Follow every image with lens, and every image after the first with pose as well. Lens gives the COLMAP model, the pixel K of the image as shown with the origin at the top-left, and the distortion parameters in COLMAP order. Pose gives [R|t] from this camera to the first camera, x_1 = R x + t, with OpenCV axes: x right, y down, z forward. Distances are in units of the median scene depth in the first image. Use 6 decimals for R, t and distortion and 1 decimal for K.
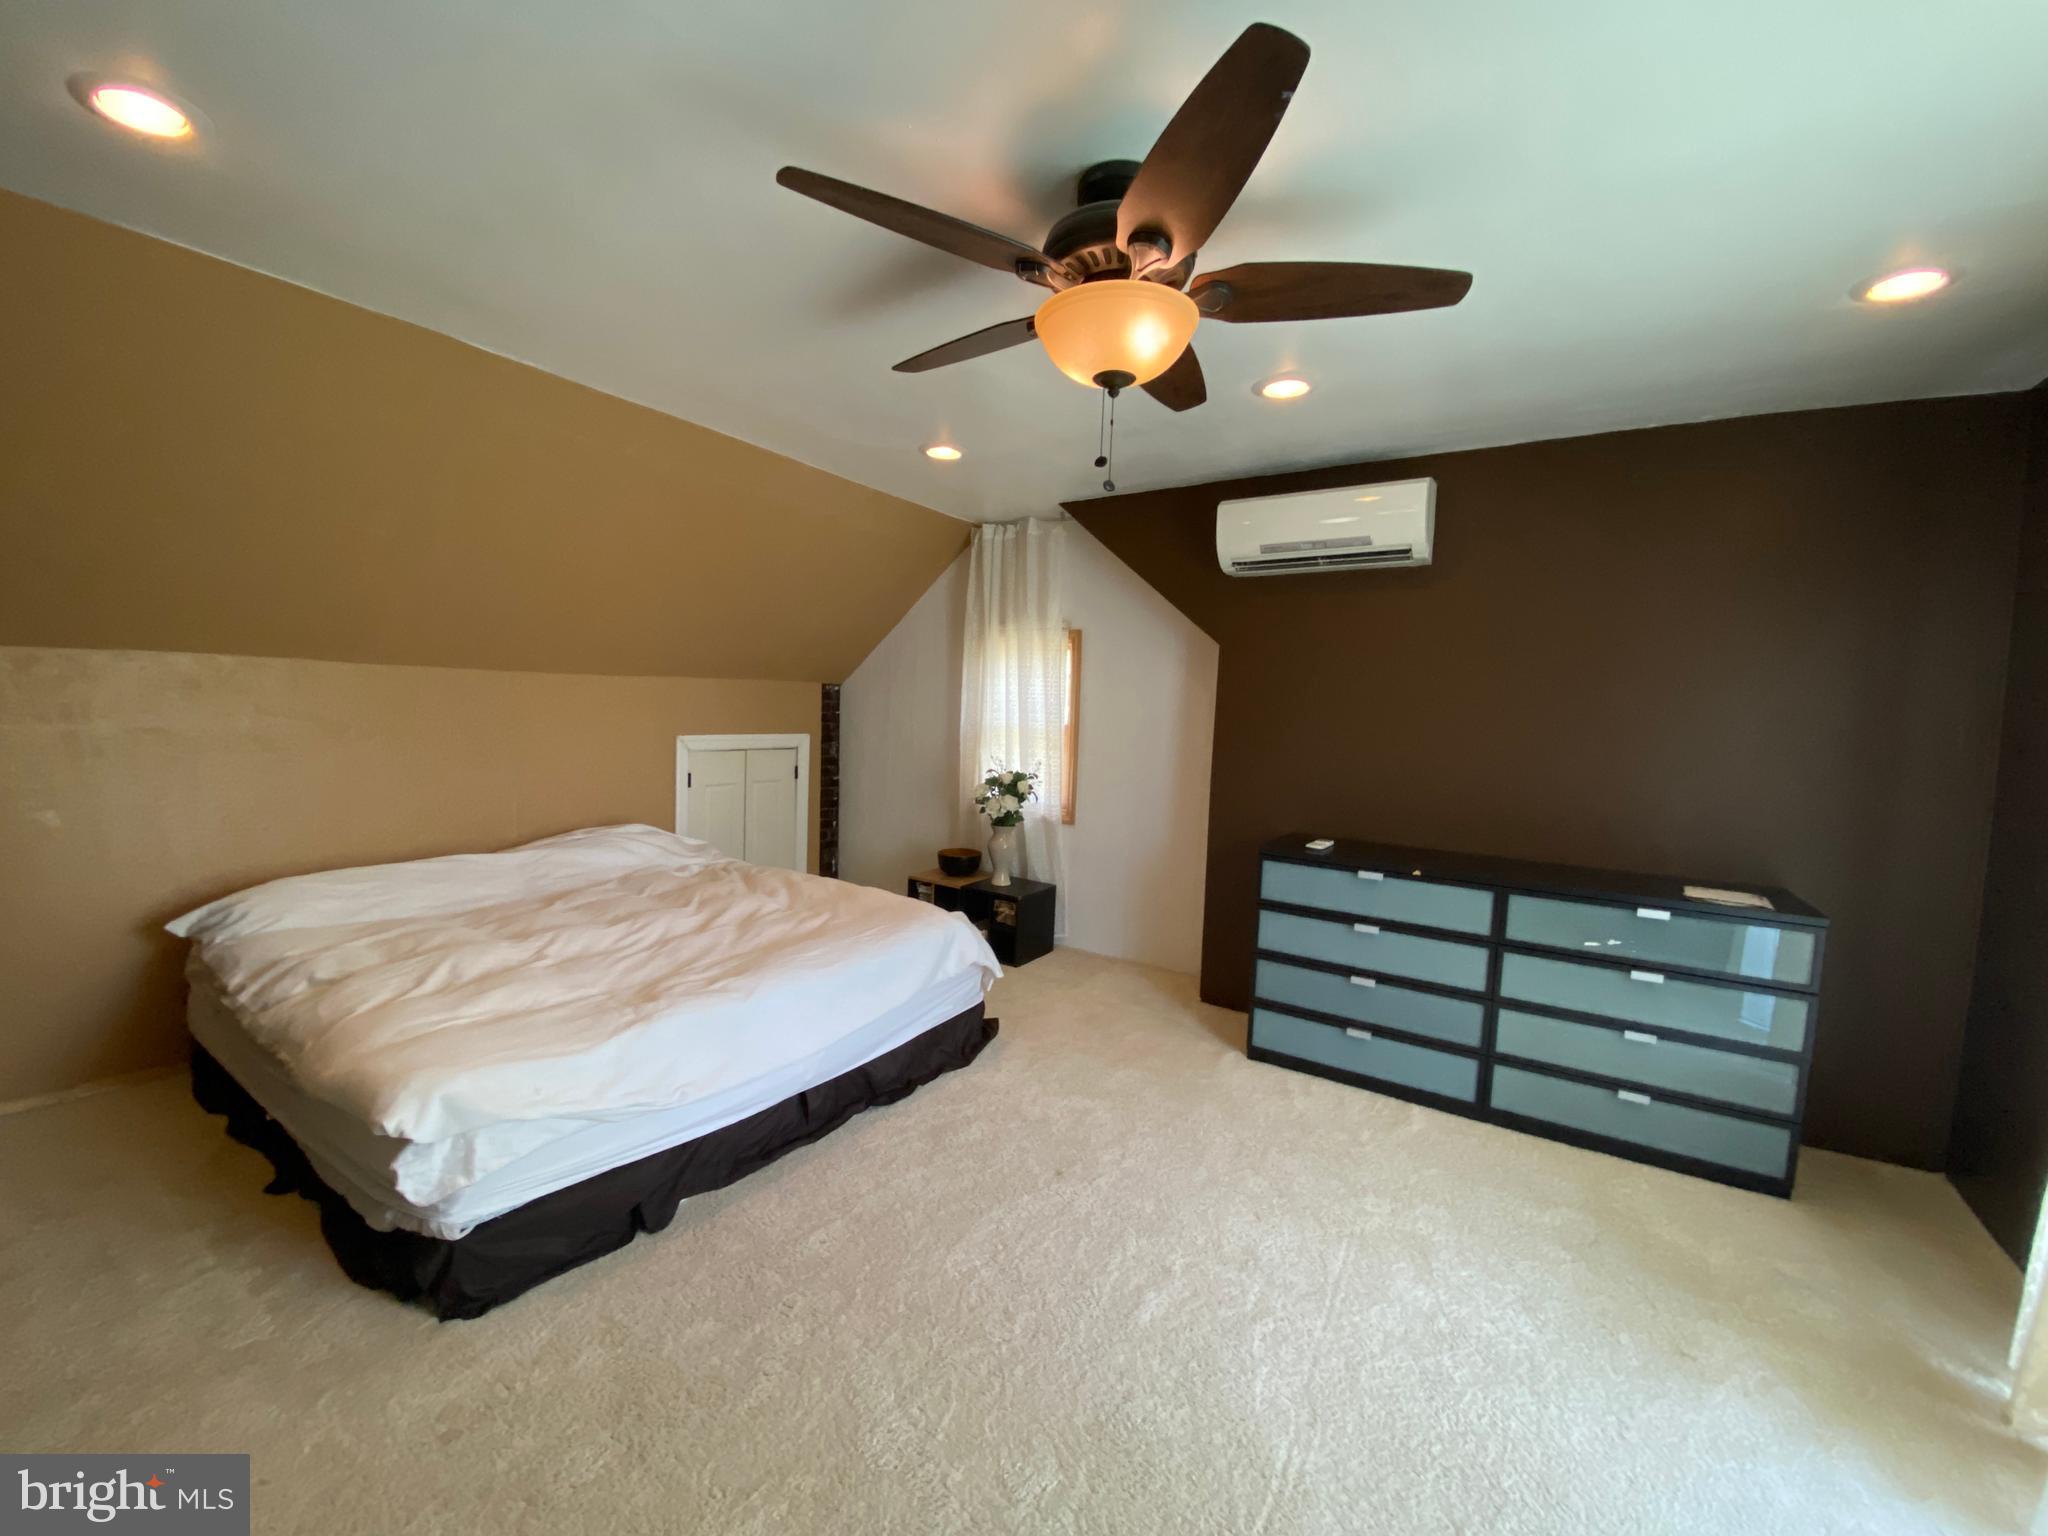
lens RADIAL K [[825.8, 0, 1013.2], [0, 825.8, 765.5], [0, 0, 1]] dist [0.013353, -0.016606]
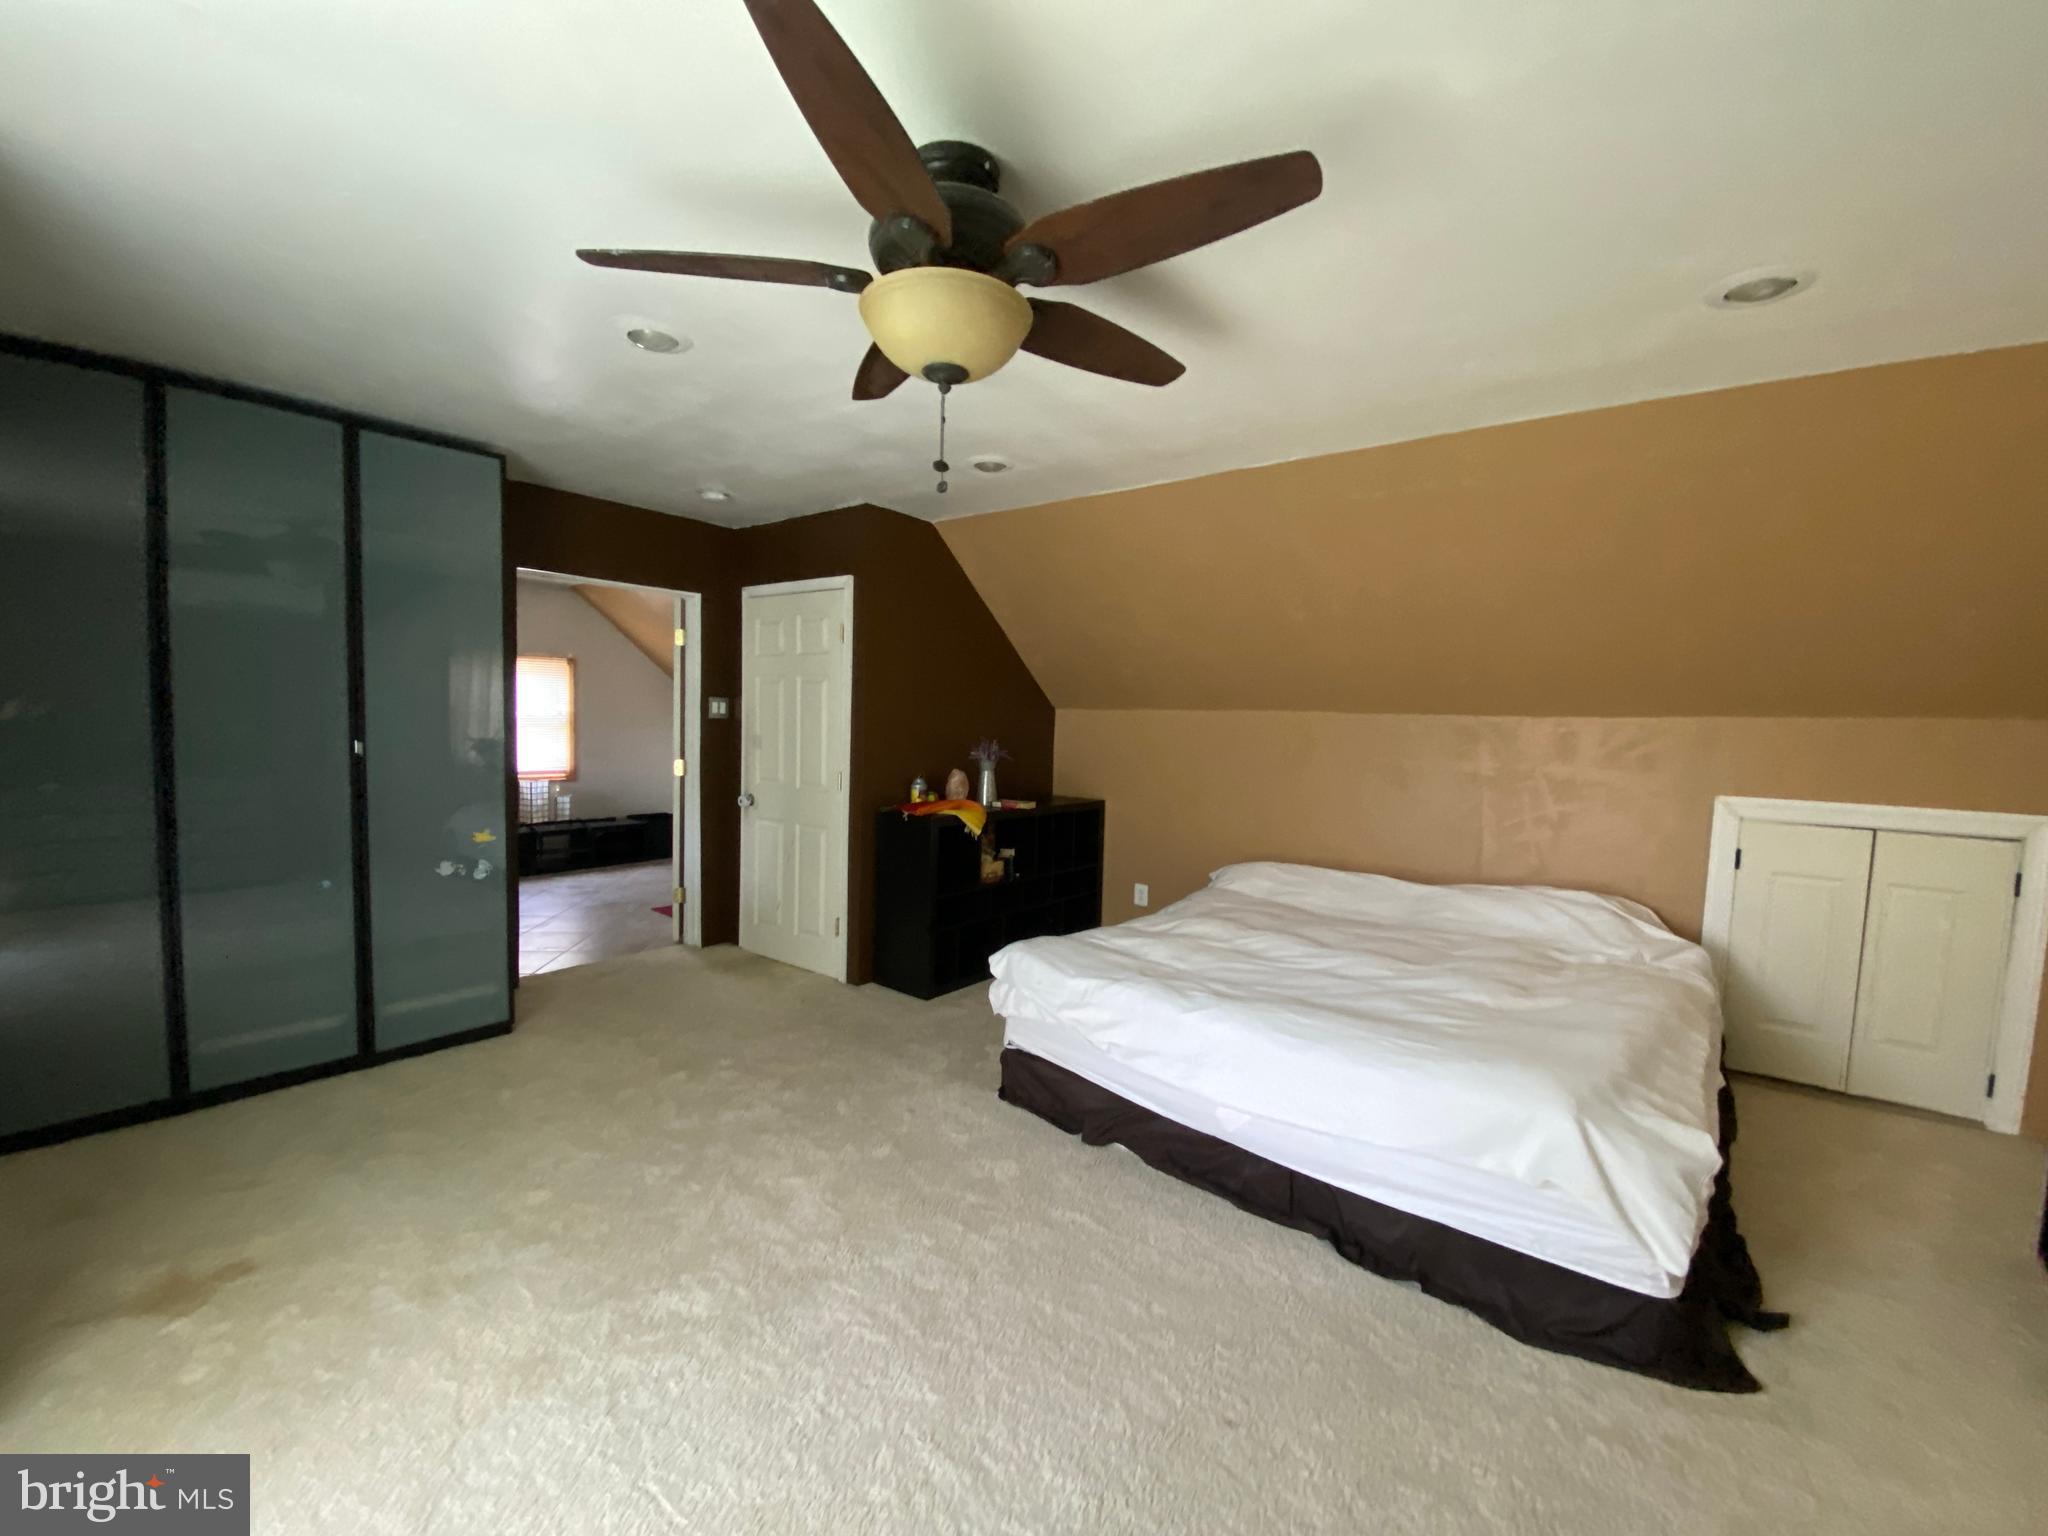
lens RADIAL K [[827.0, 0, 1017.4], [0, 827.0, 767.4], [0, 0, 1]] dist [0.011070, -0.014876]
pose [[-0.102836, 0.034979, -0.994083, 0.709431], [-0.105354, 0.993377, 0.045852, -0.052360], [0.989103, 0.109446, -0.098469, 0.814652]]
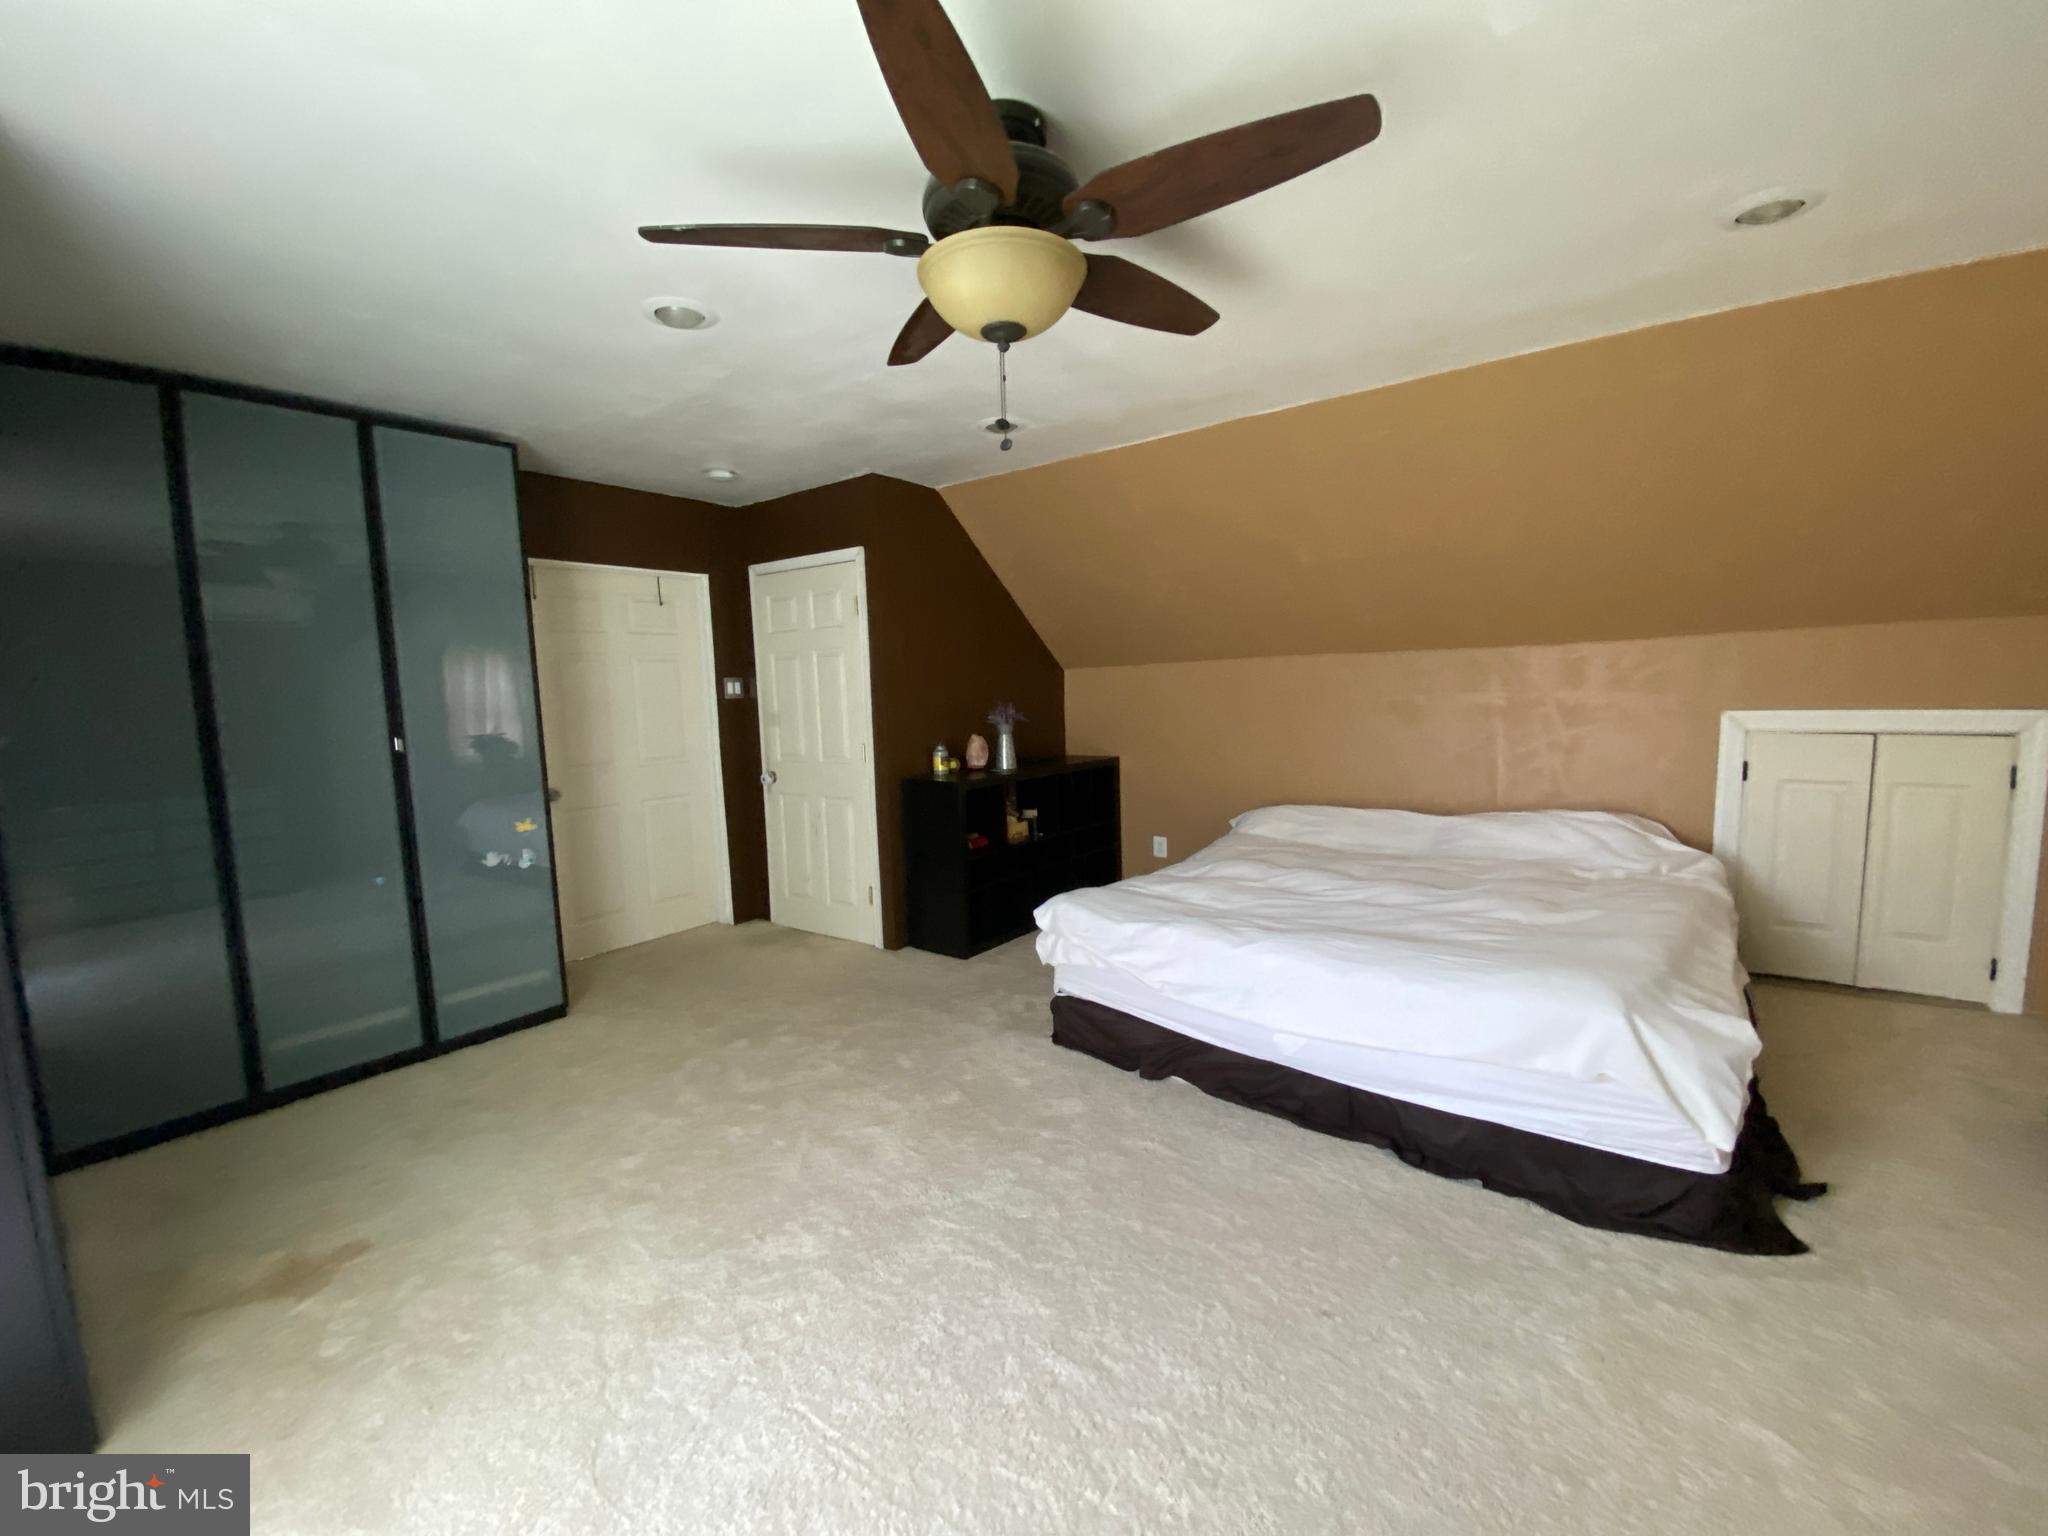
lens RADIAL K [[825.8, 0, 1013.2], [0, 825.8, 765.5], [0, 0, 1]] dist [0.013353, -0.016606]
pose [[-0.083214, 0.074484, -0.993744, 0.744407], [-0.044872, 0.995911, 0.078404, -0.029582], [0.995521, 0.051116, -0.079532, 0.740317]]
